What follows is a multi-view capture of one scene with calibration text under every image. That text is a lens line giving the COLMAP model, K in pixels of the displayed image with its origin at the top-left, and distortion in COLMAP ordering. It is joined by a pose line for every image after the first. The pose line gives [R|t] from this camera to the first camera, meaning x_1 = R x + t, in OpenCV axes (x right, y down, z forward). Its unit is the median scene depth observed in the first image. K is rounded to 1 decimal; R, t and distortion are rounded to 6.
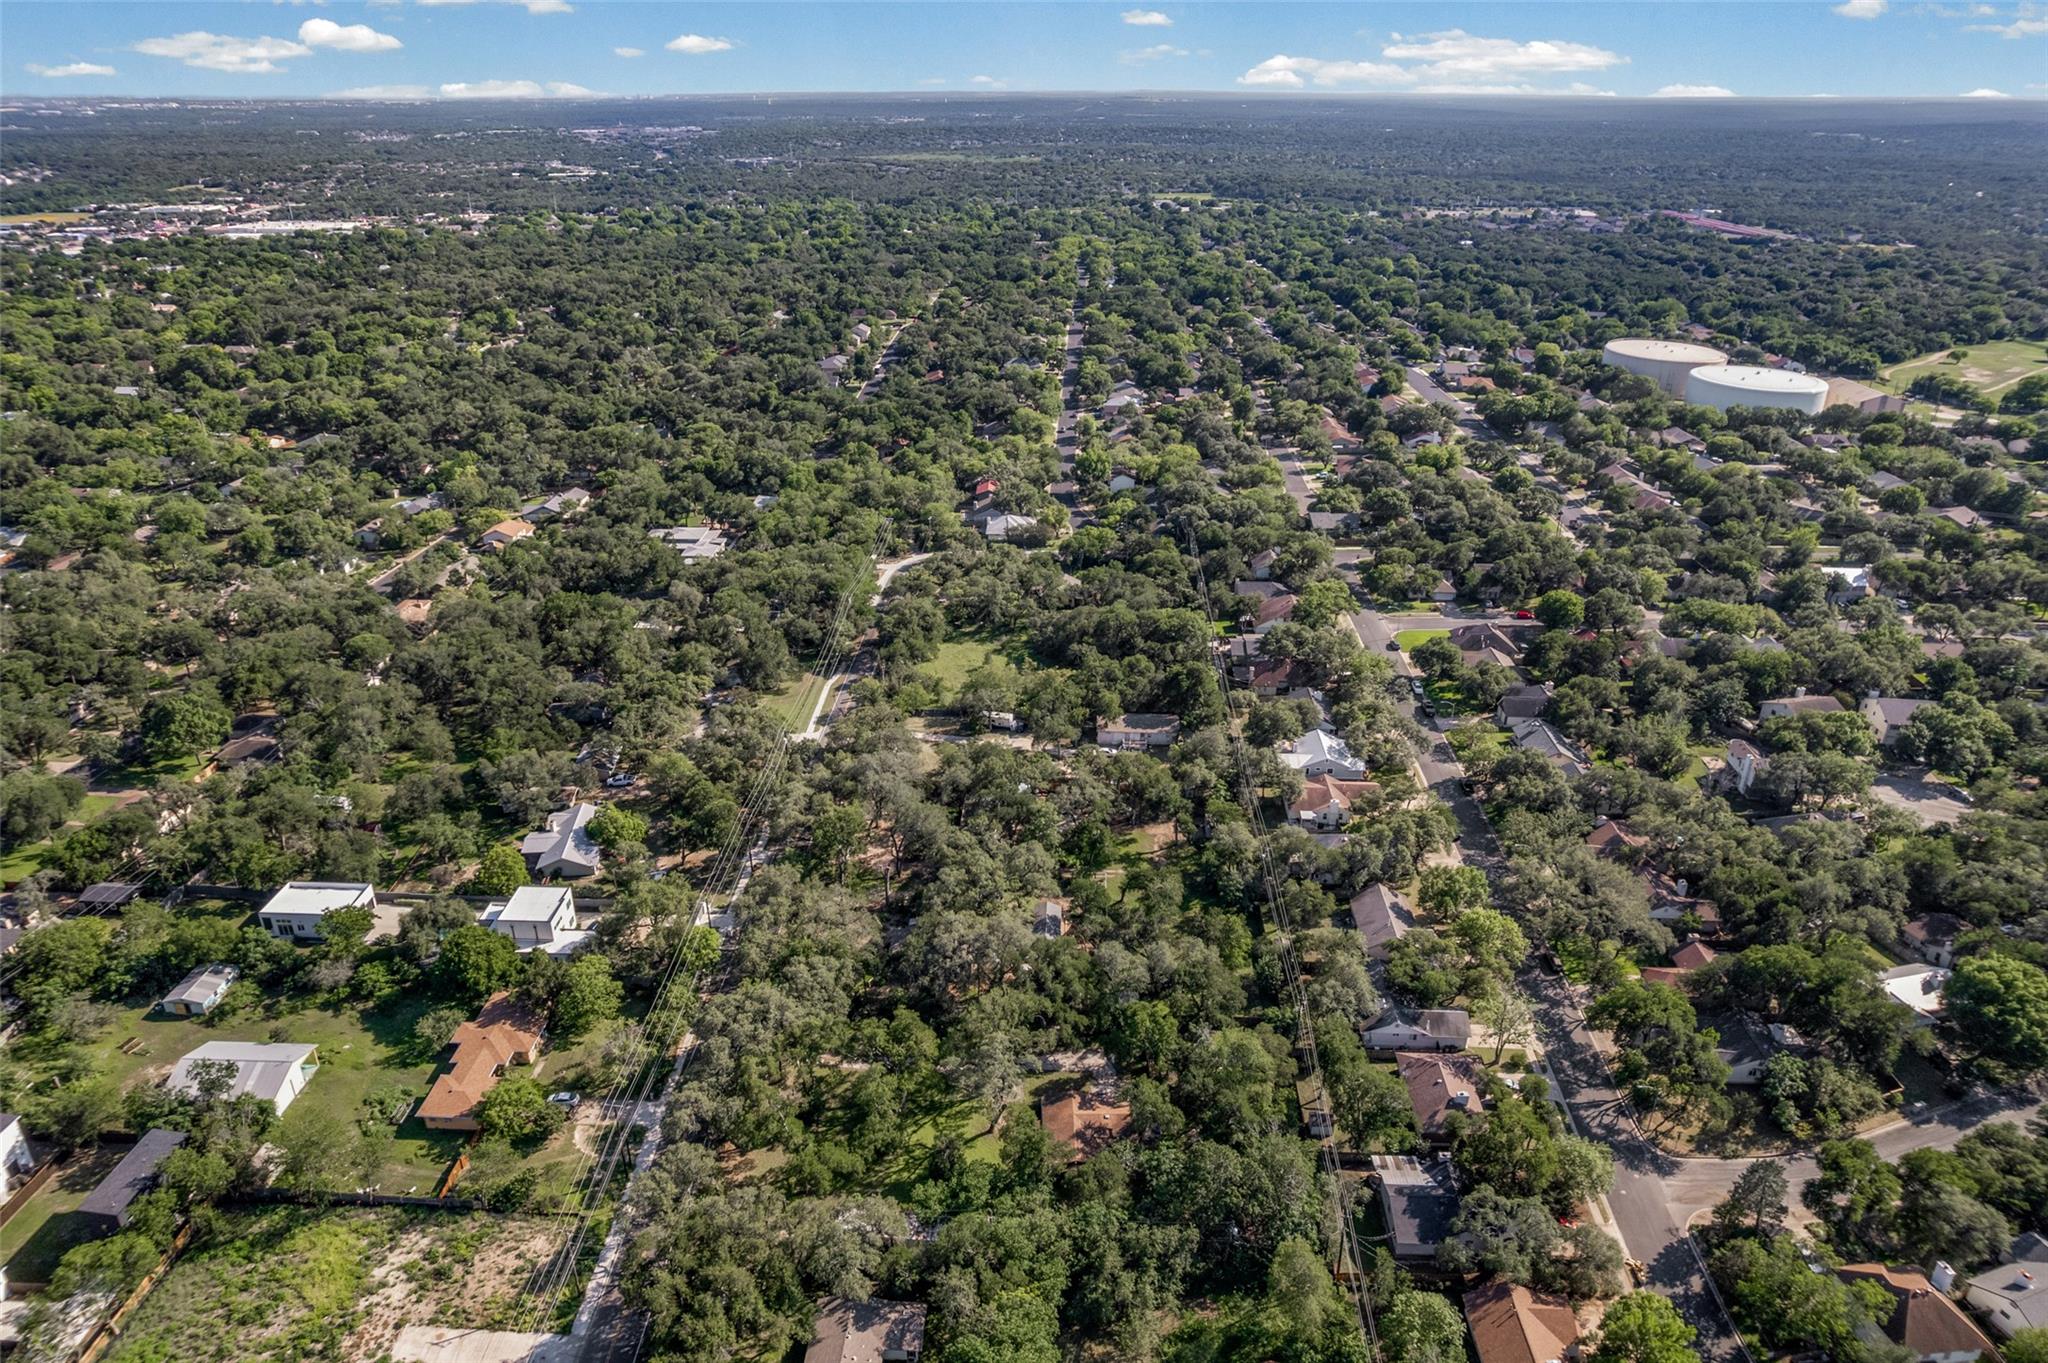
lens RADIAL K [[1325.0, 0, 1023.2], [0, 1325.0, 683.4], [0, 0, 1]] dist [-0.069289, 0.055754]
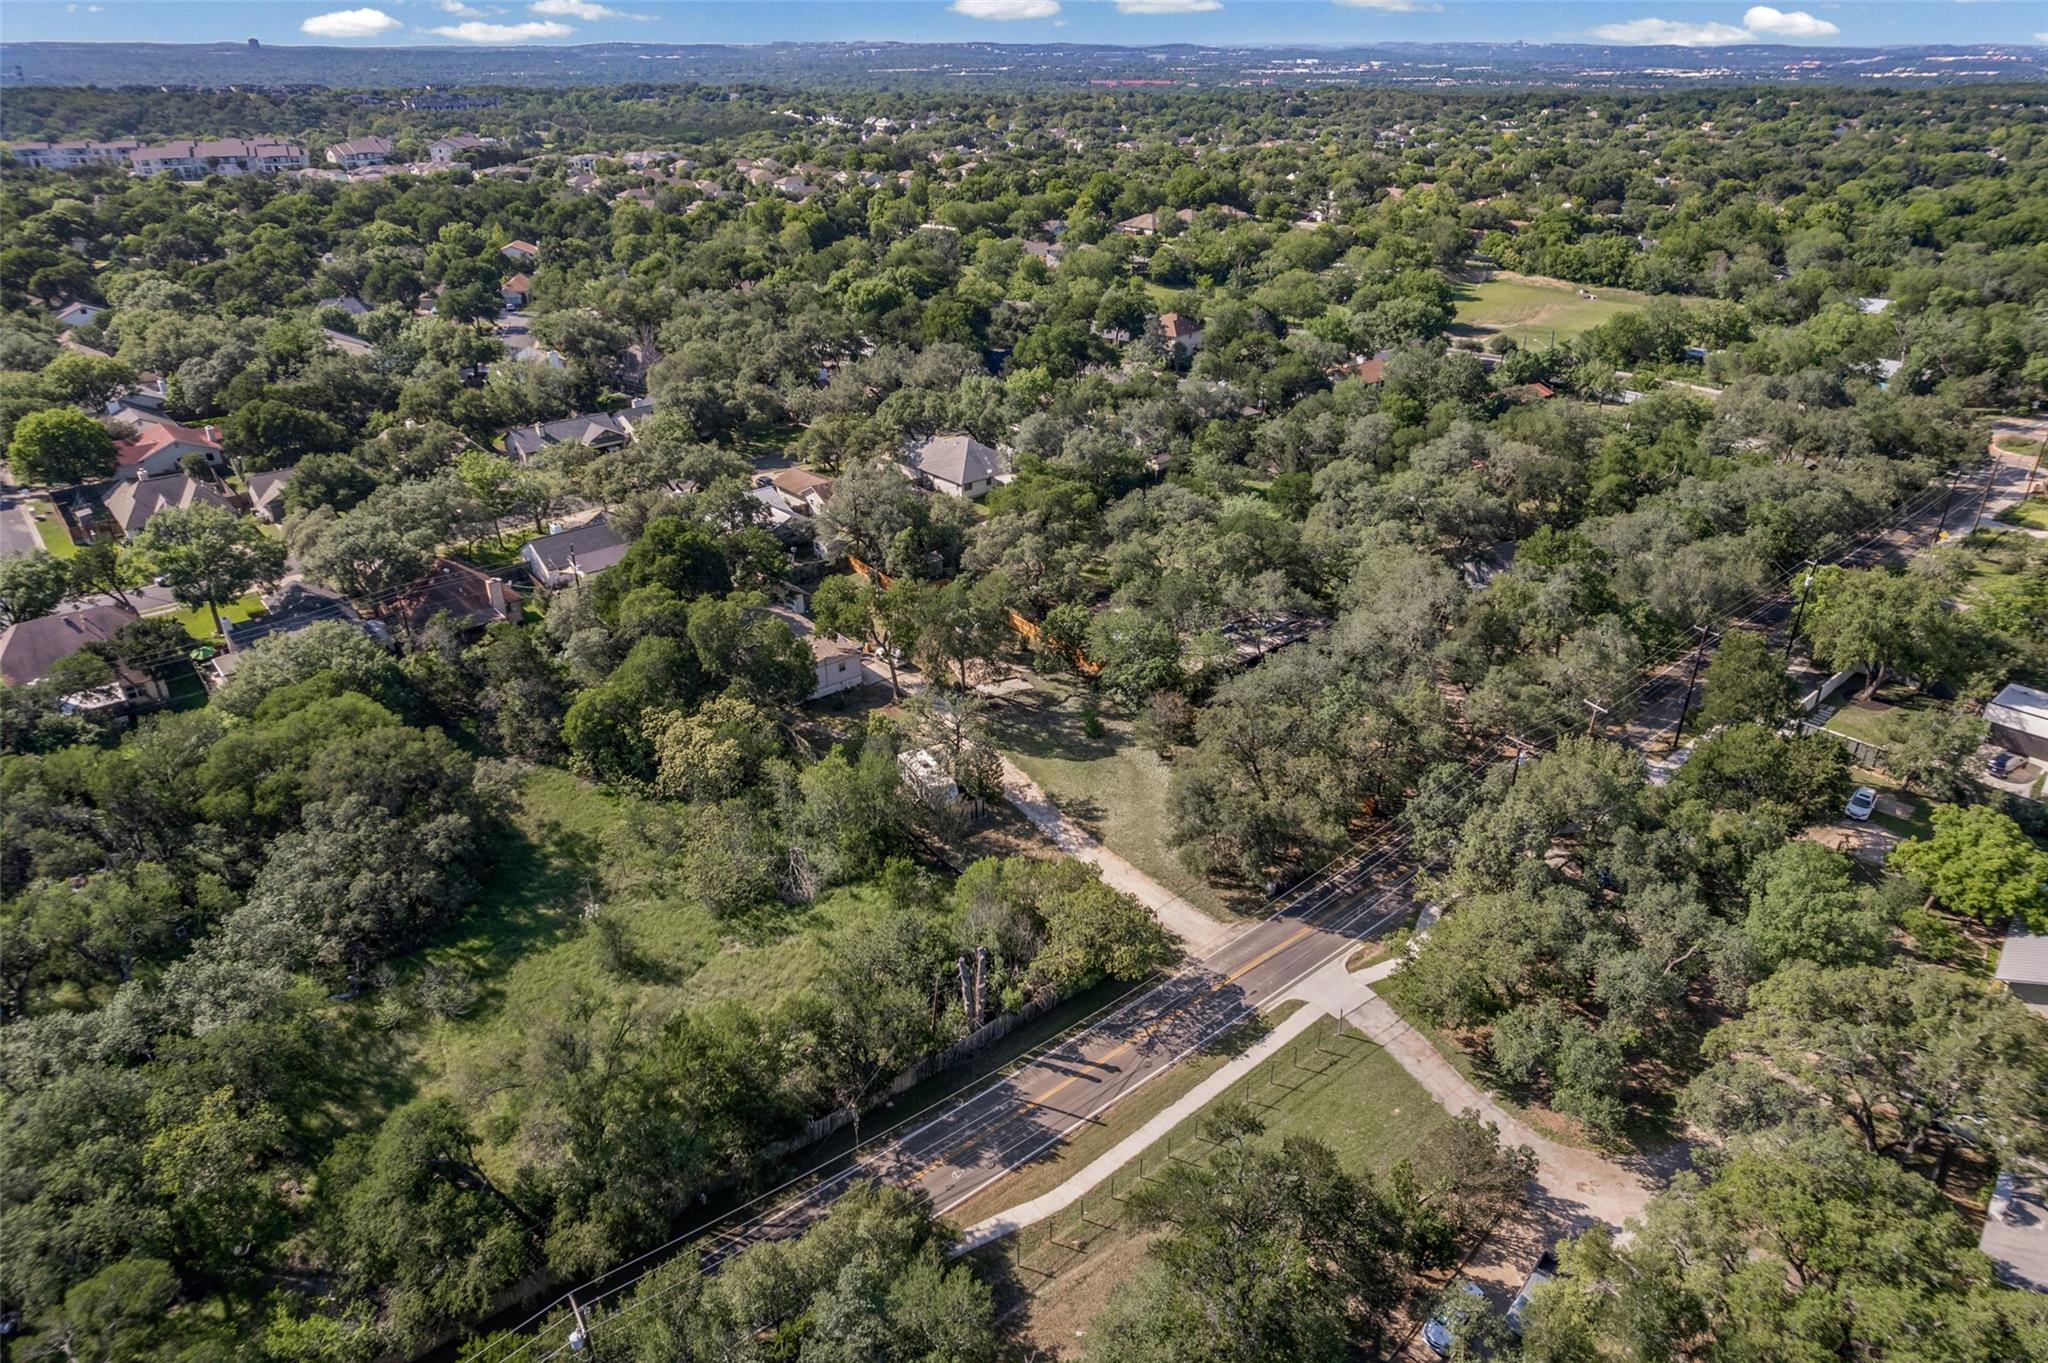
lens RADIAL K [[1325.0, 0, 1026.8], [0, 1325.0, 676.7], [0, 0, 1]] dist [-0.069289, 0.055754]
pose [[-0.682128, -0.323766, 0.655651, -0.264228], [0.308343, 0.685666, 0.659383, -0.224635], [-0.663043, 0.651949, -0.367881, 0.981087]]
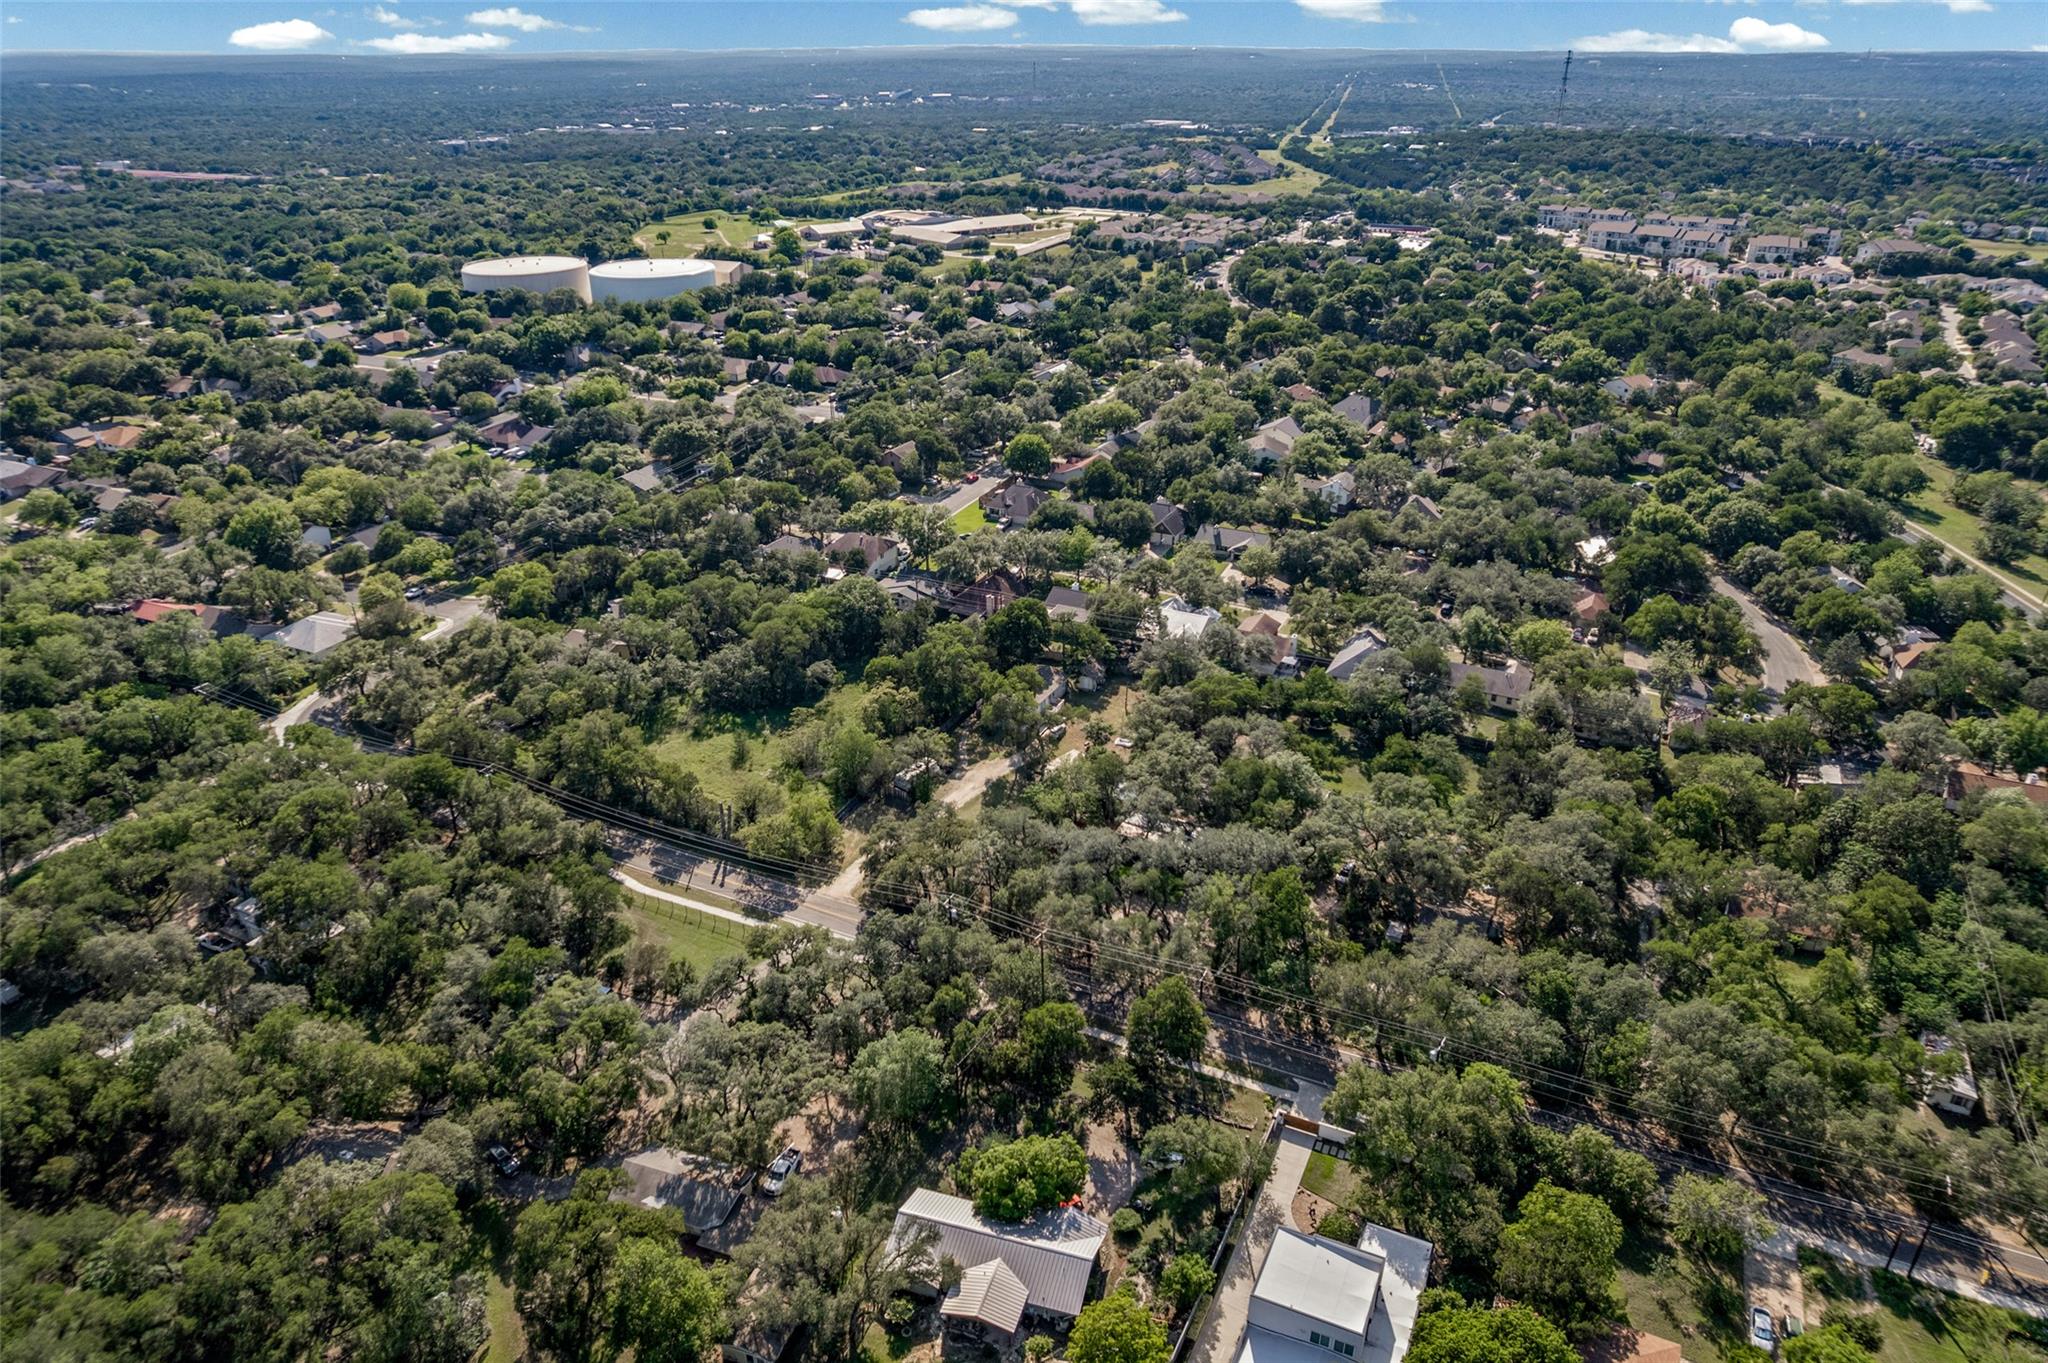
lens RADIAL K [[1325.0, 0, 1038.0], [0, 1325.0, 681.7], [0, 0, 1]] dist [-0.069289, 0.055754]
pose [[0.390376, -0.407827, 0.825399, -0.505441], [0.387587, 0.886015, 0.254466, -0.155483], [-0.835094, 0.220577, 0.503948, 0.503468]]
